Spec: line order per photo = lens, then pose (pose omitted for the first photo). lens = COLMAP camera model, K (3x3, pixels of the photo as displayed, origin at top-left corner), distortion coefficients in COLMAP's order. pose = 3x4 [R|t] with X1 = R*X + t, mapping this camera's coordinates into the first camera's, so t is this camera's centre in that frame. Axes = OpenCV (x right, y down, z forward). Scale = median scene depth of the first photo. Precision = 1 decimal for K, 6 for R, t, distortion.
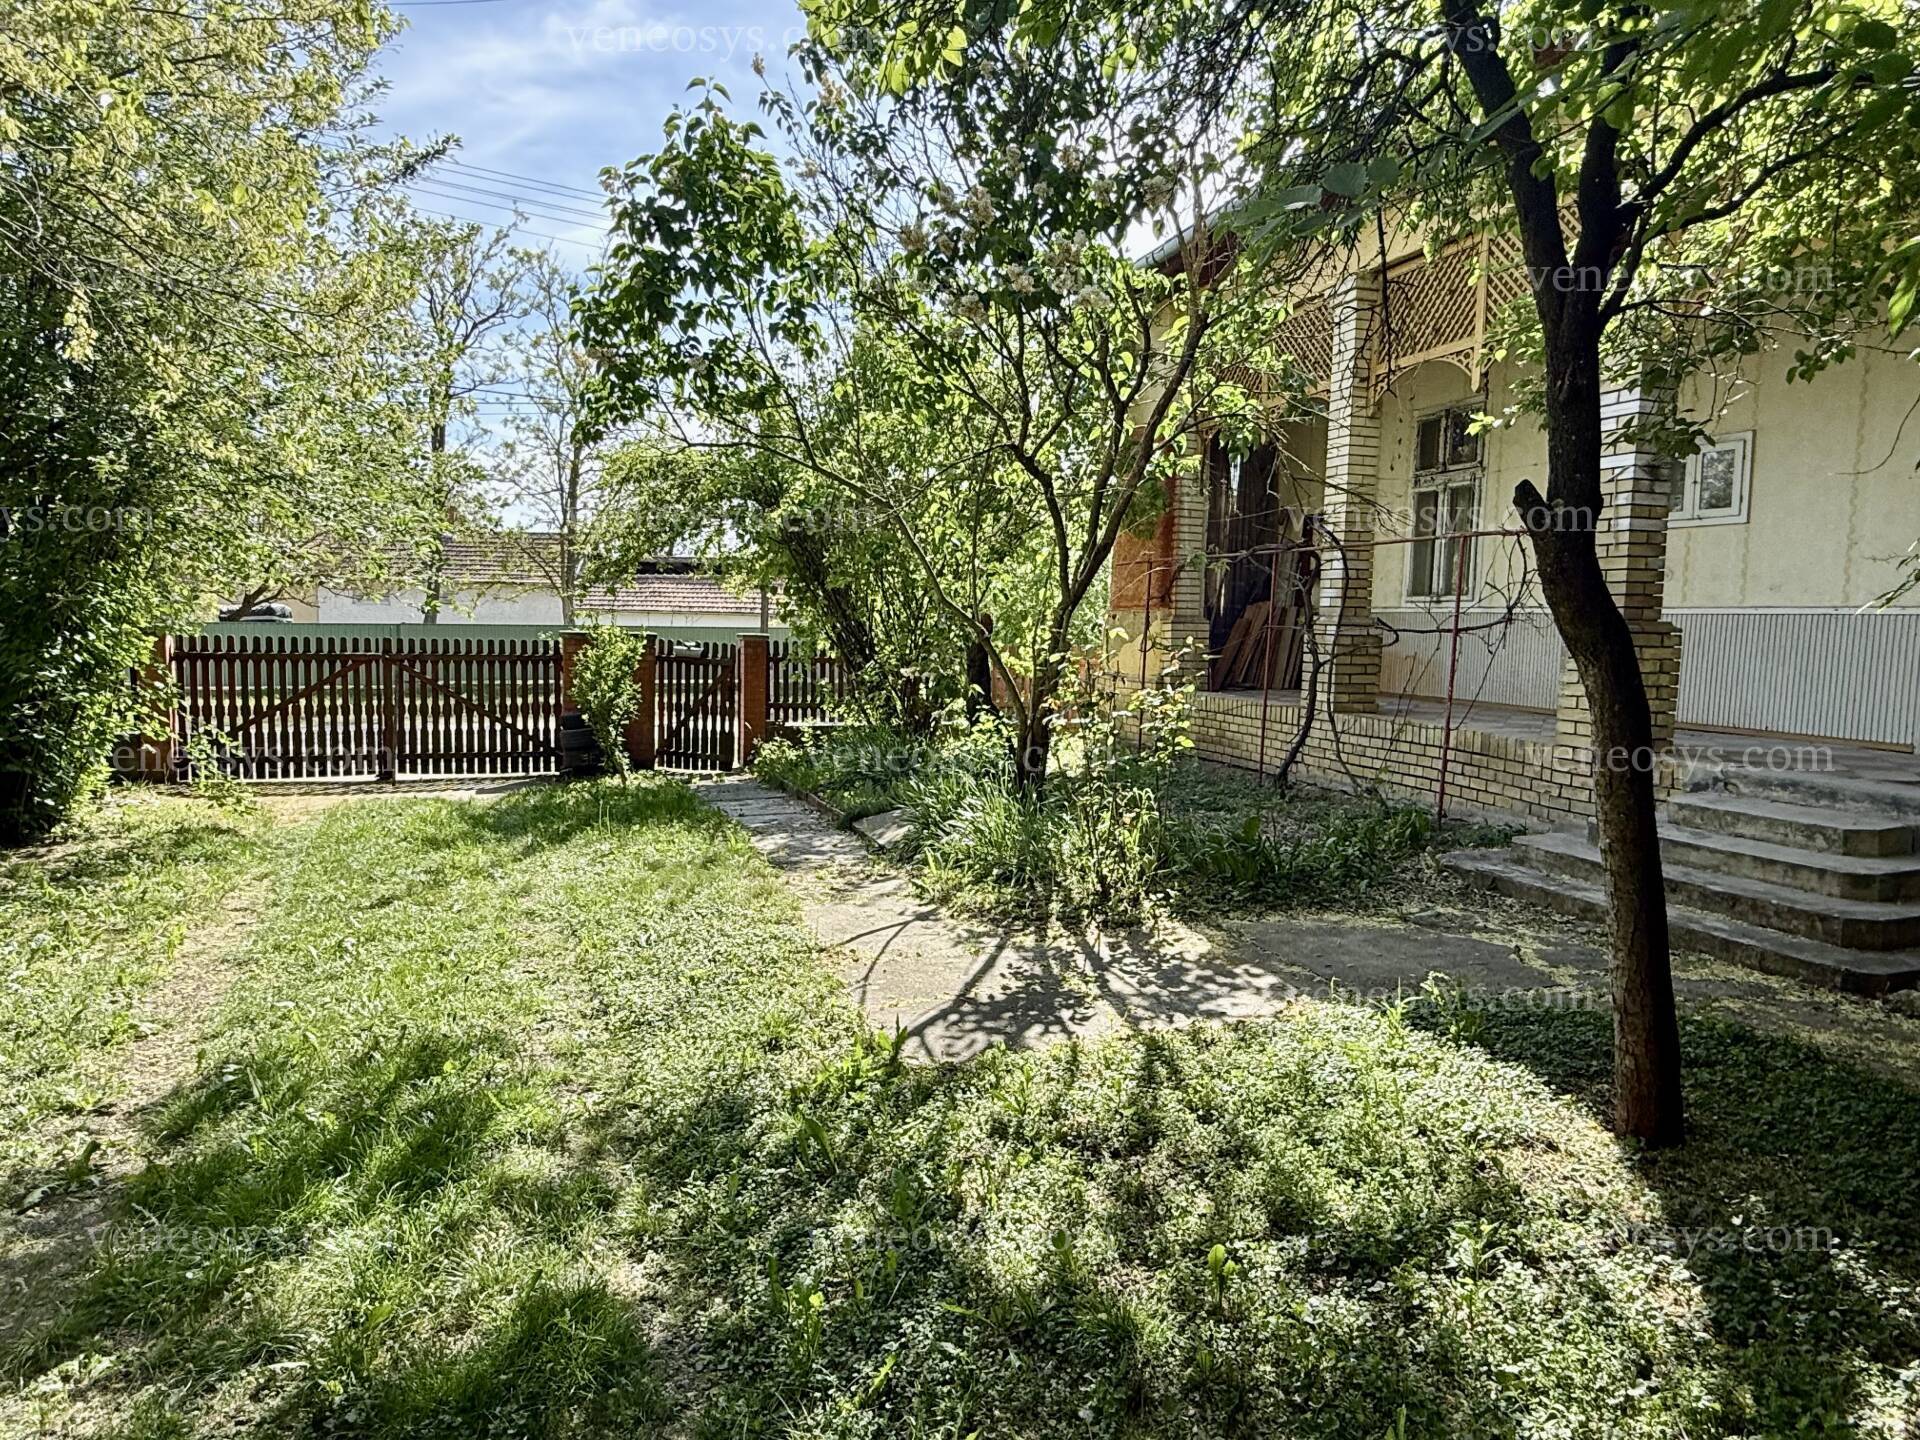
lens RADIAL K [[1170.4, 0, 962.2], [0, 1170.4, 733.5], [0, 0, 1]] dist [0.001221, 0.001100]
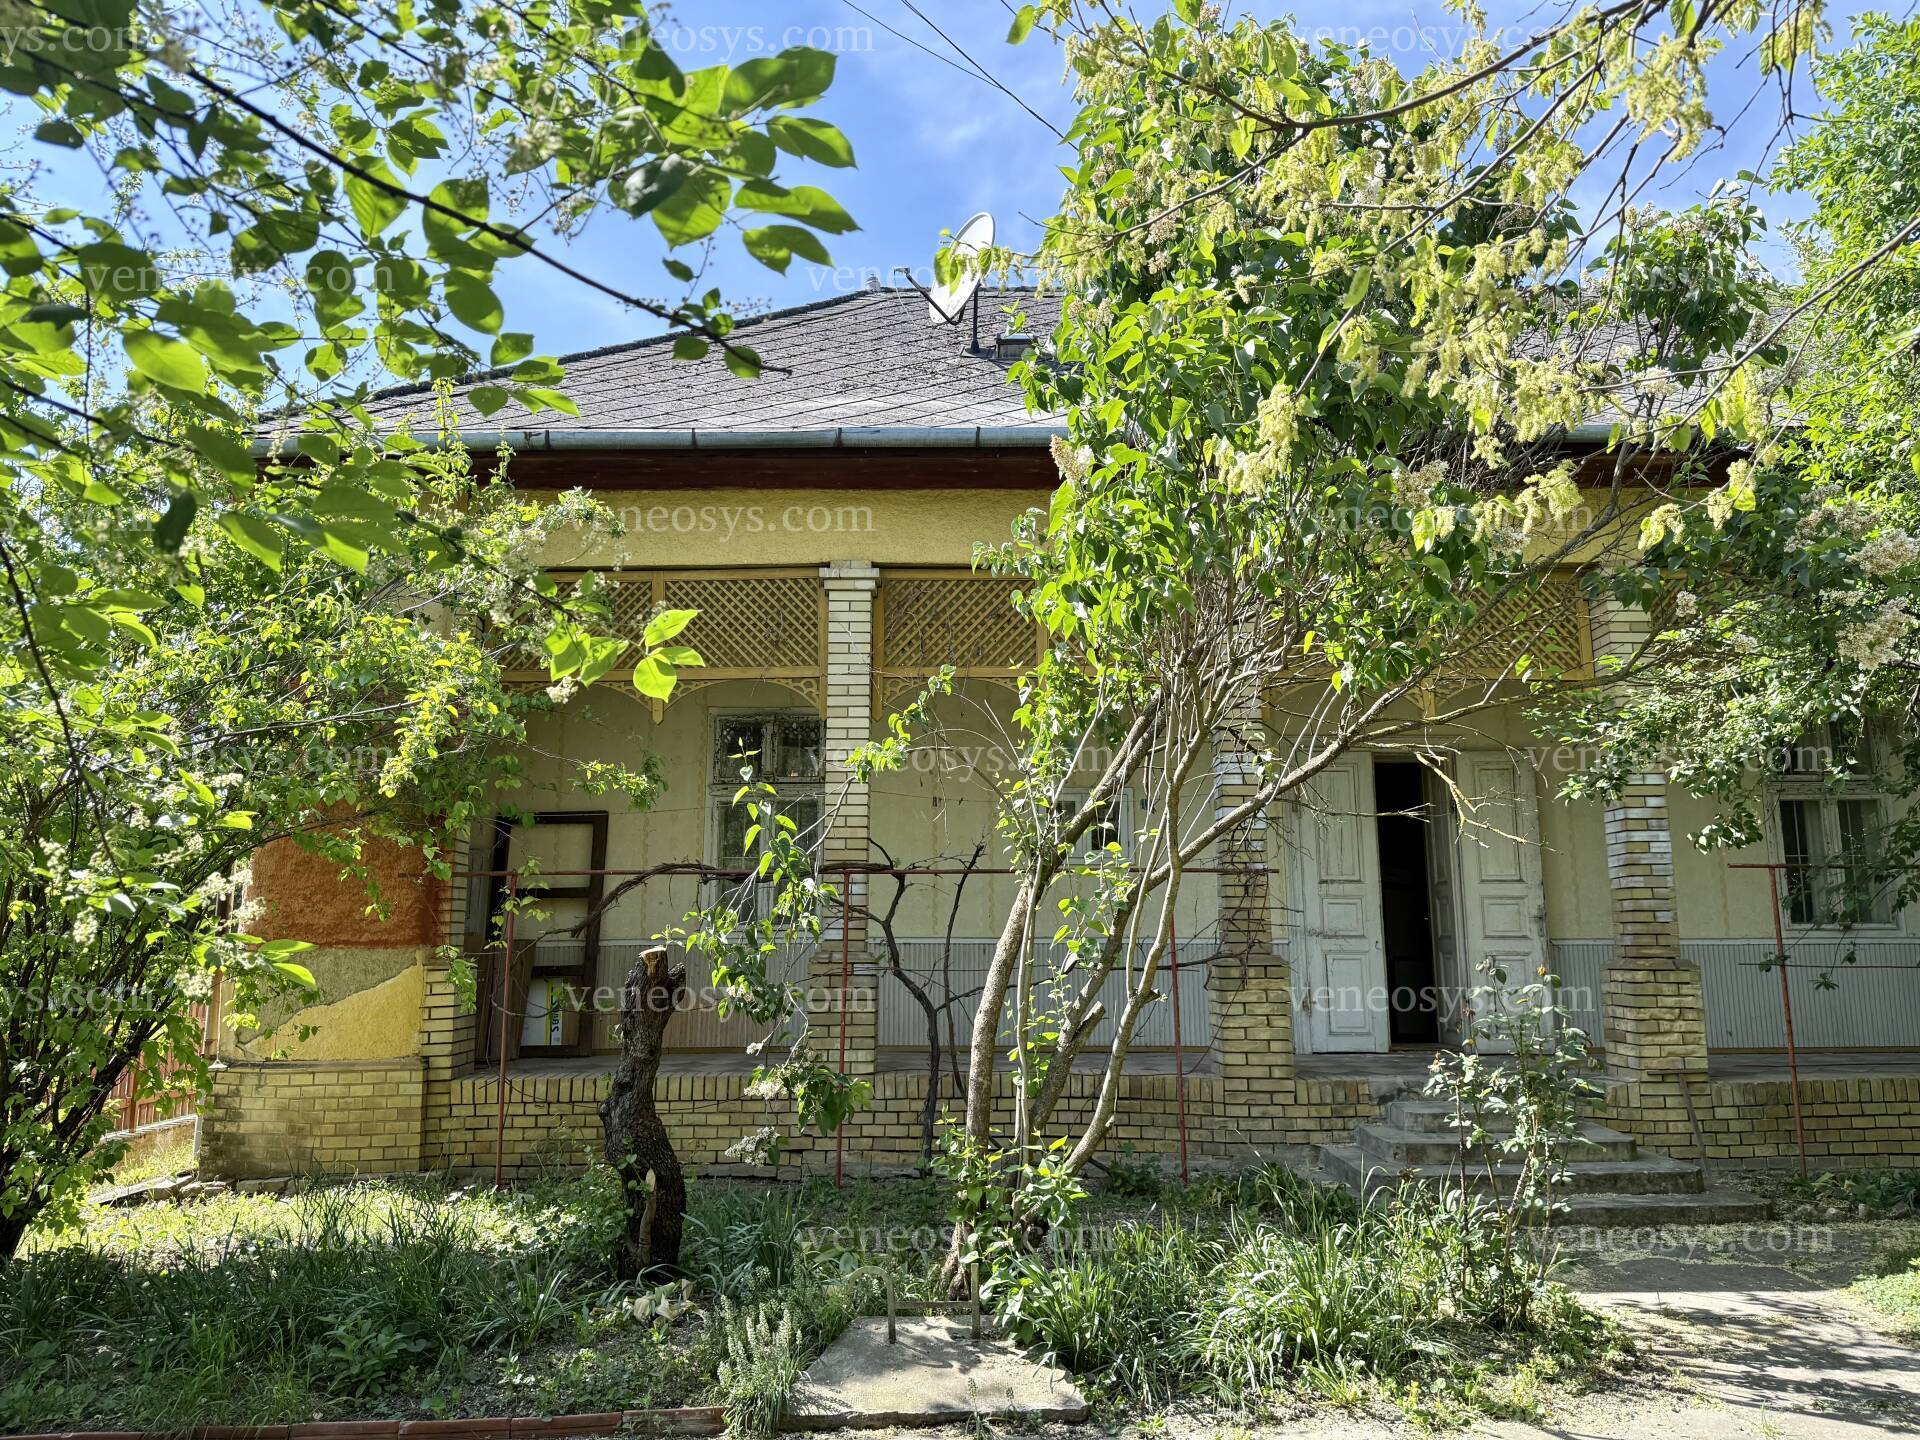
lens RADIAL K [[1338.2, 0, 955.4], [0, 1338.2, 727.7], [0, 0, 1]] dist [0.054218, -0.069940]
pose [[0.311108, 0.131997, 0.941163, -0.715733], [0.101963, 0.979956, -0.171142, -0.113353], [-0.944889, 0.149208, 0.291413, 0.826904]]
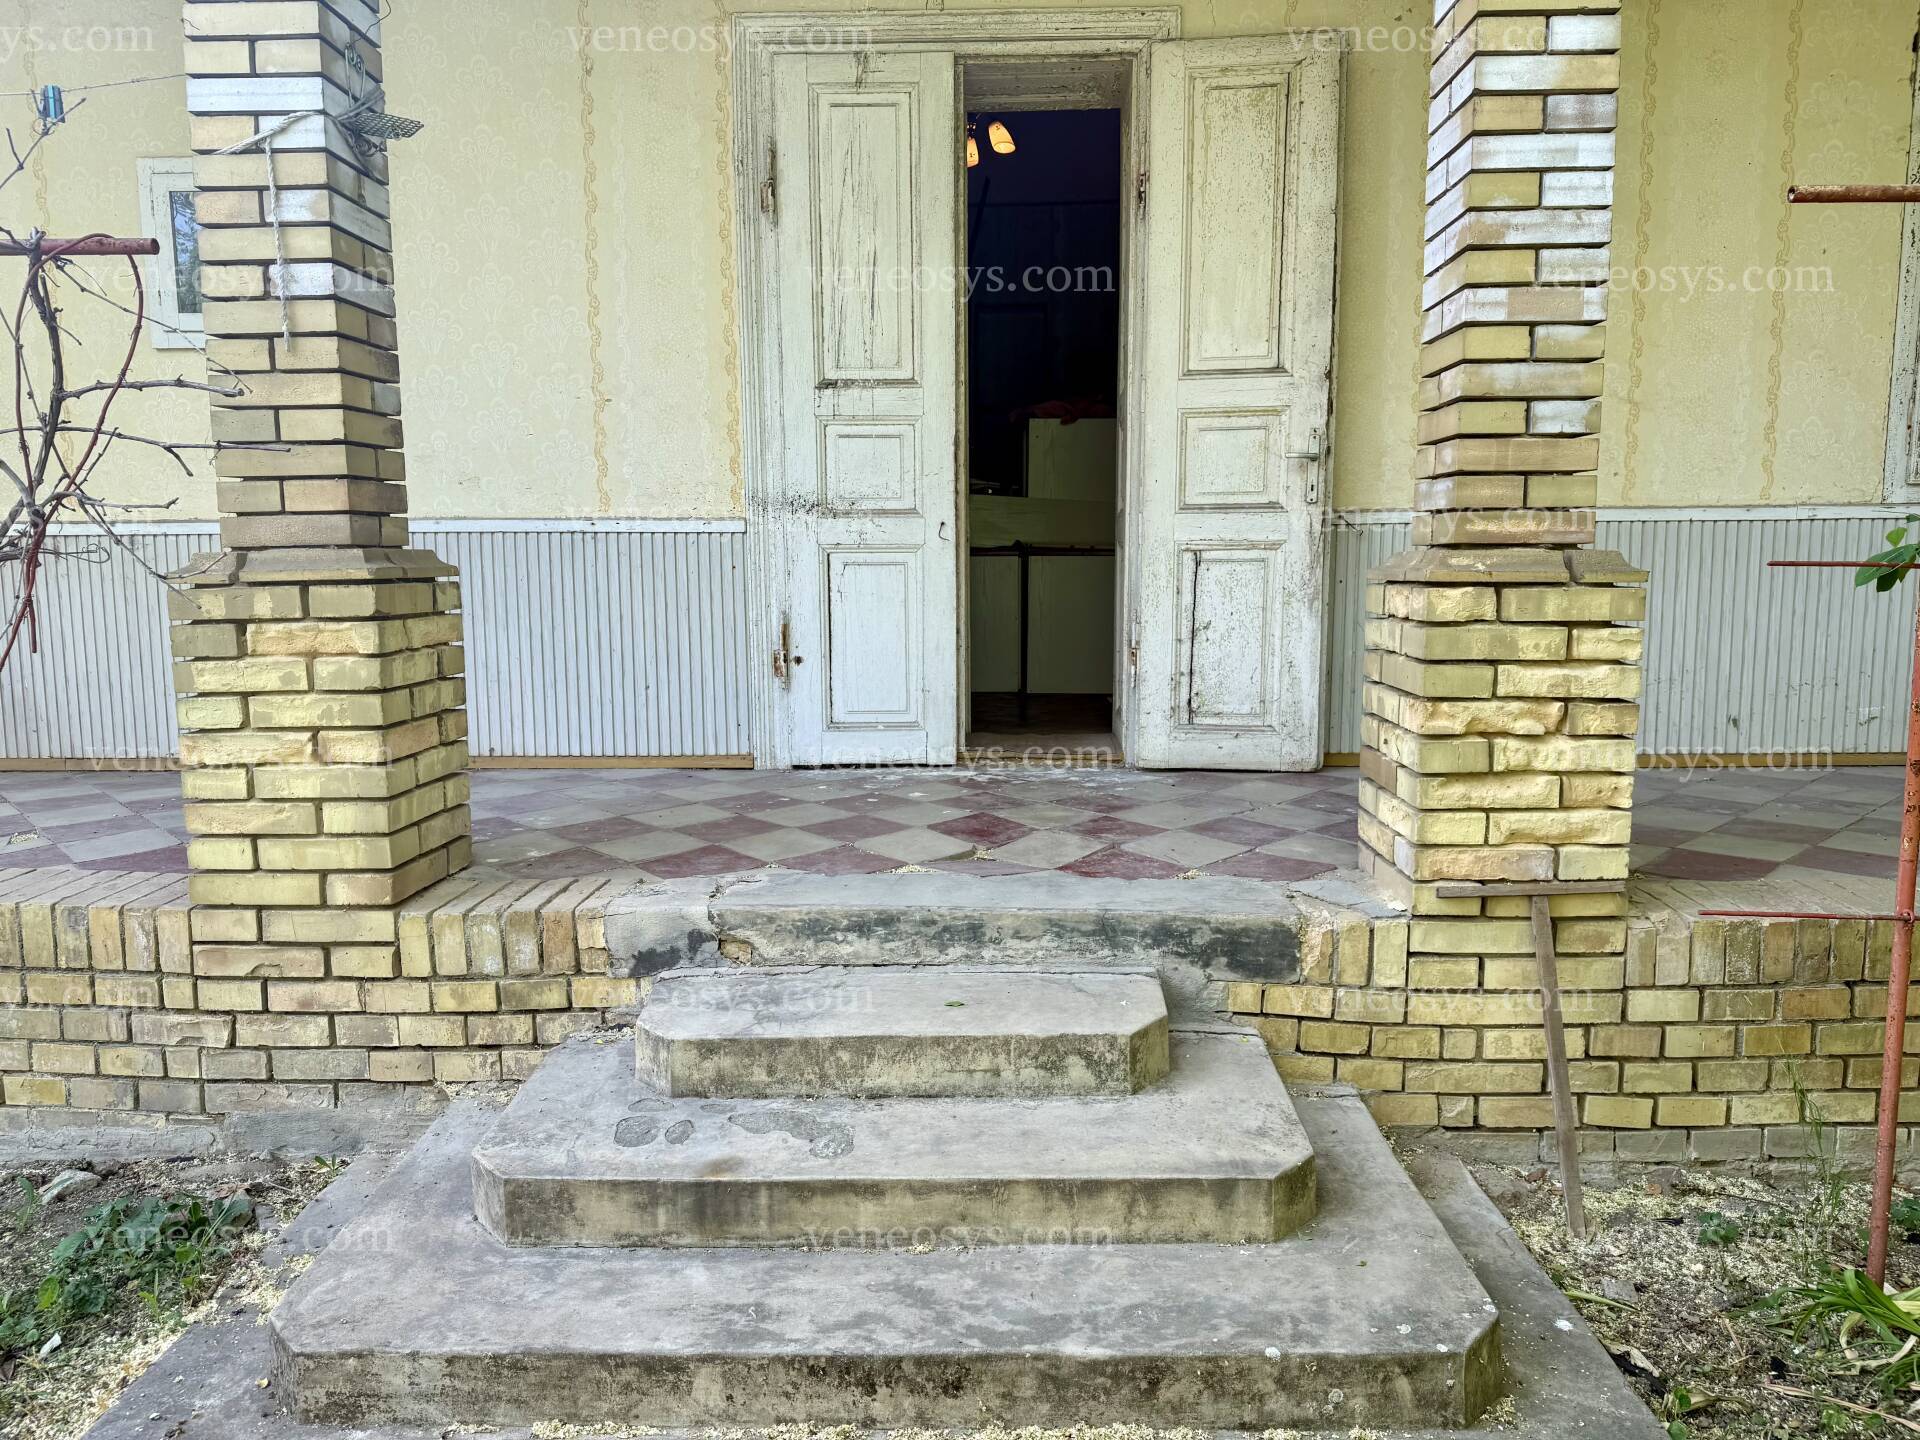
lens RADIAL K [[1338.2, 0, 953.3], [0, 1338.2, 724.6], [0, 0, 1]] dist [0.054218, -0.069940]
pose [[0.343458, -0.138313, 0.928927, 0.213955], [0.106196, 0.988472, 0.107915, -0.063348], [-0.933145, 0.061584, 0.354187, 0.635401]]
